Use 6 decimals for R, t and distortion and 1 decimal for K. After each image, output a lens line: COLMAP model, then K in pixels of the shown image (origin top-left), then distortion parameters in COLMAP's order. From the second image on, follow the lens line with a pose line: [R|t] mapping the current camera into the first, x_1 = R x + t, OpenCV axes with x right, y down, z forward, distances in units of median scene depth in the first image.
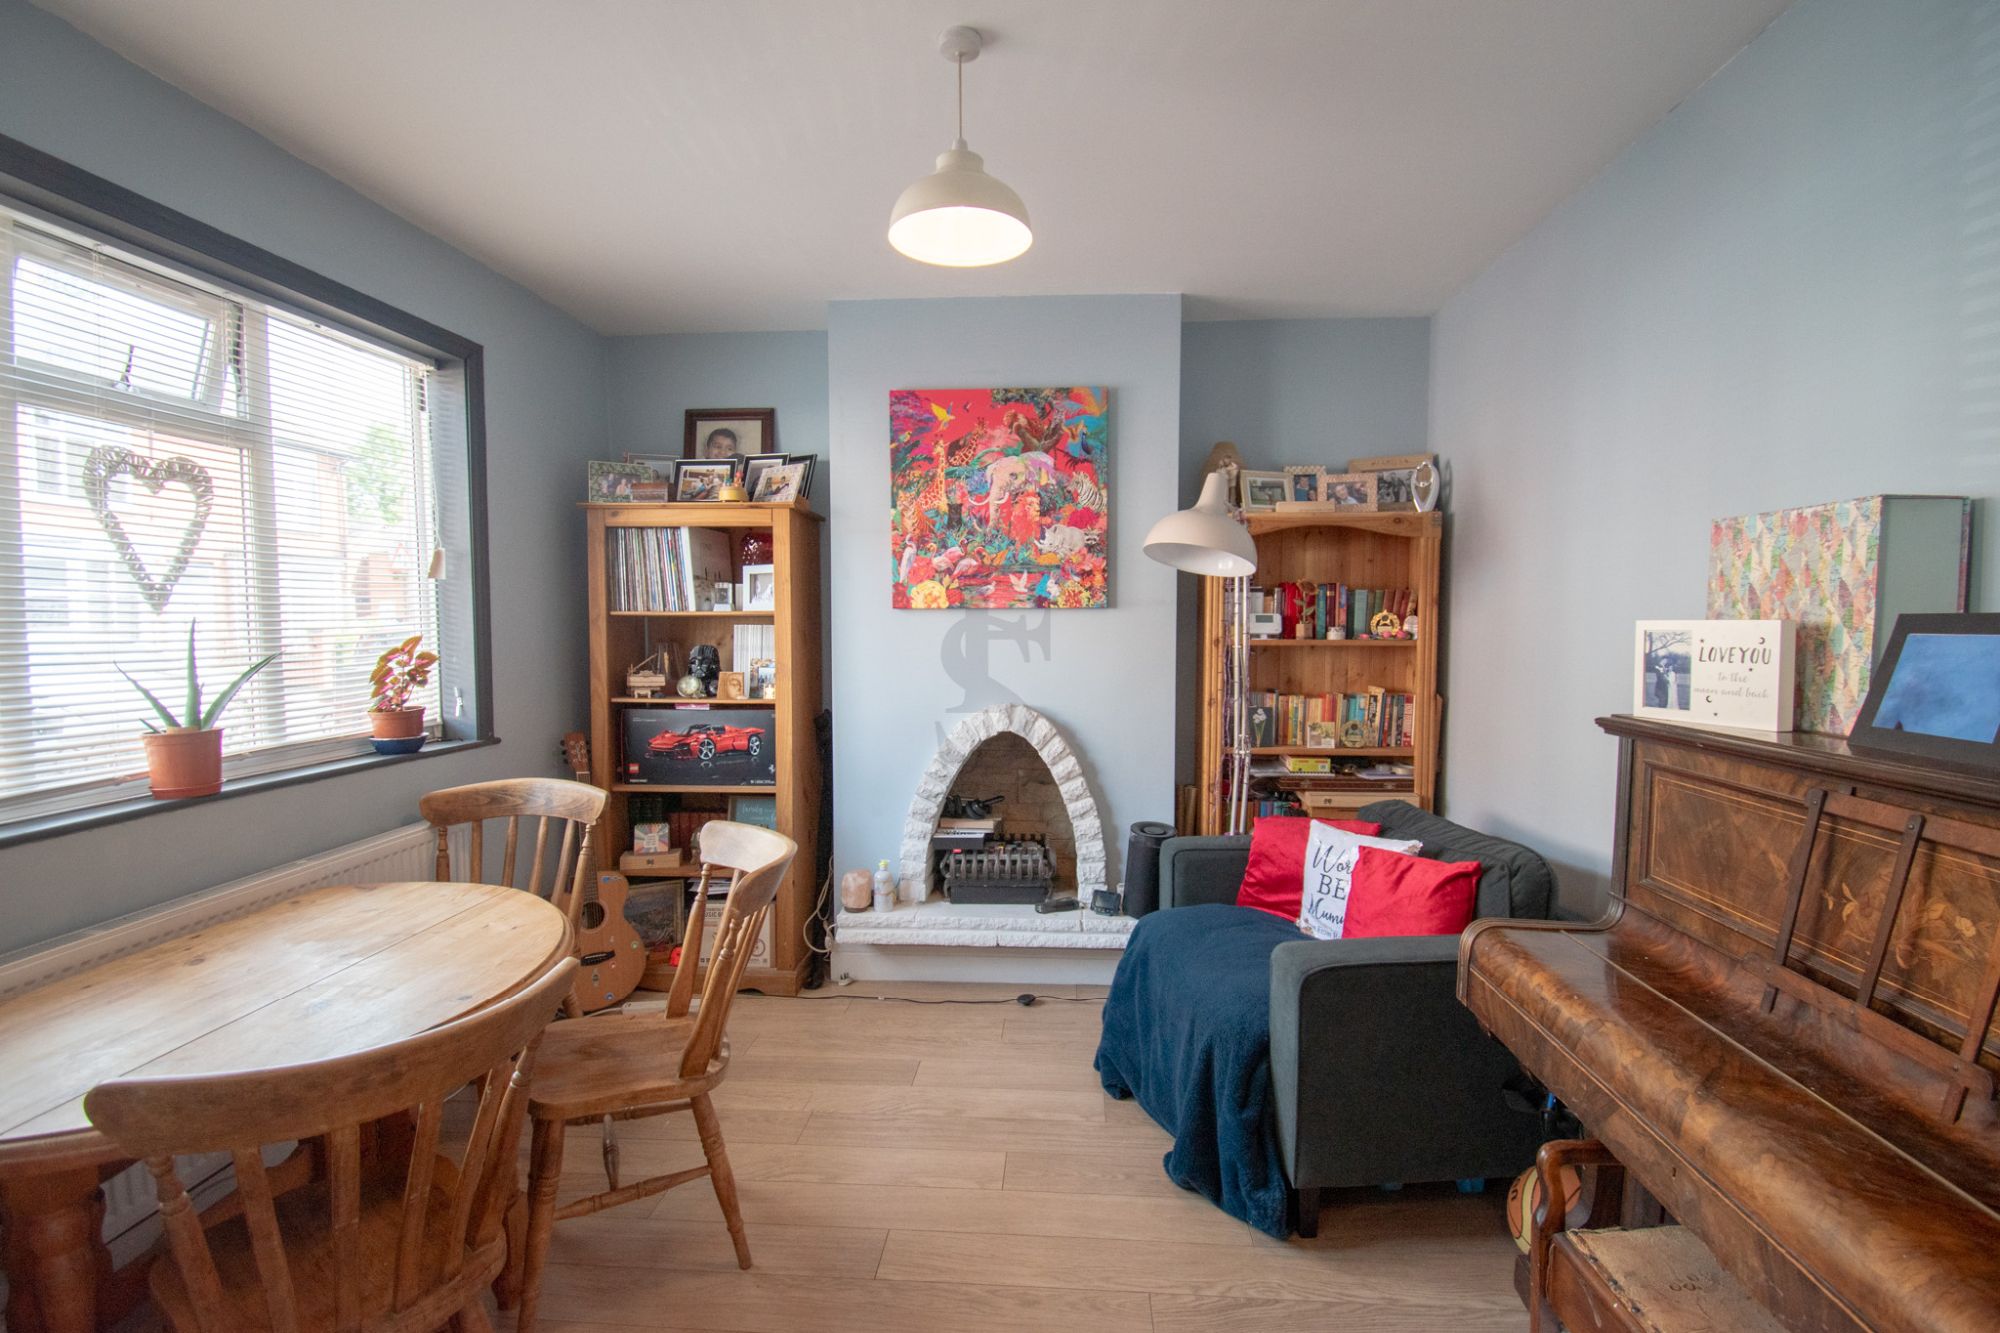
lens RADIAL K [[886.4, 0, 1013.5], [0, 886.4, 668.3], [0, 0, 1]] dist [0.026591, -0.026676]
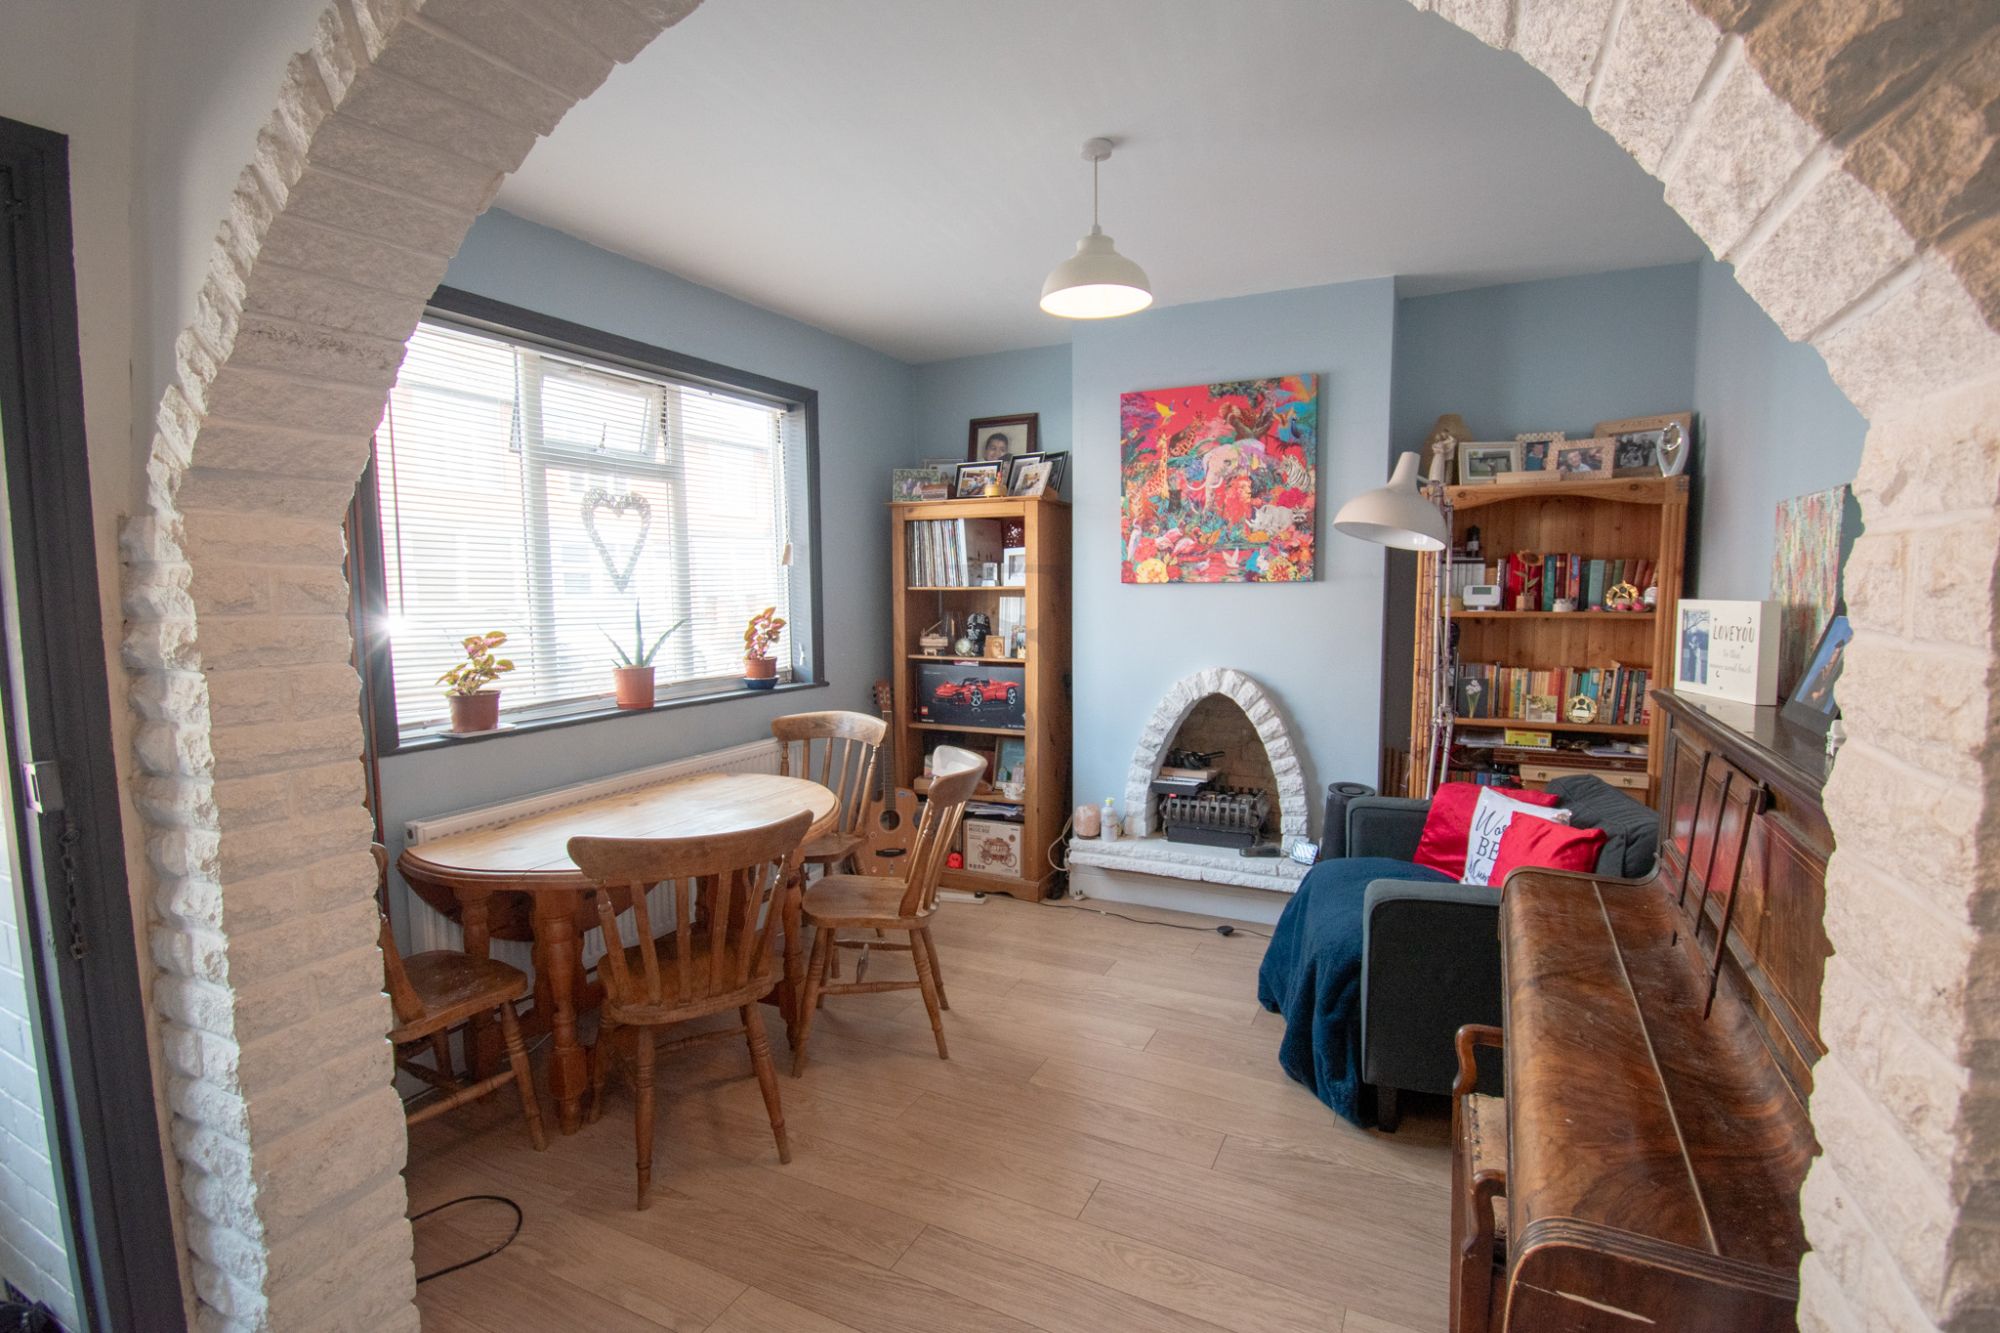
lens RADIAL K [[886.4, 0, 1013.5], [0, 886.4, 668.3], [0, 0, 1]] dist [0.026591, -0.026676]
pose [[0.928626, 0.028637, -0.369911, 0.169314], [-0.014448, 0.999052, 0.041071, -0.001876], [0.370736, -0.032795, 0.928159, -0.135282]]
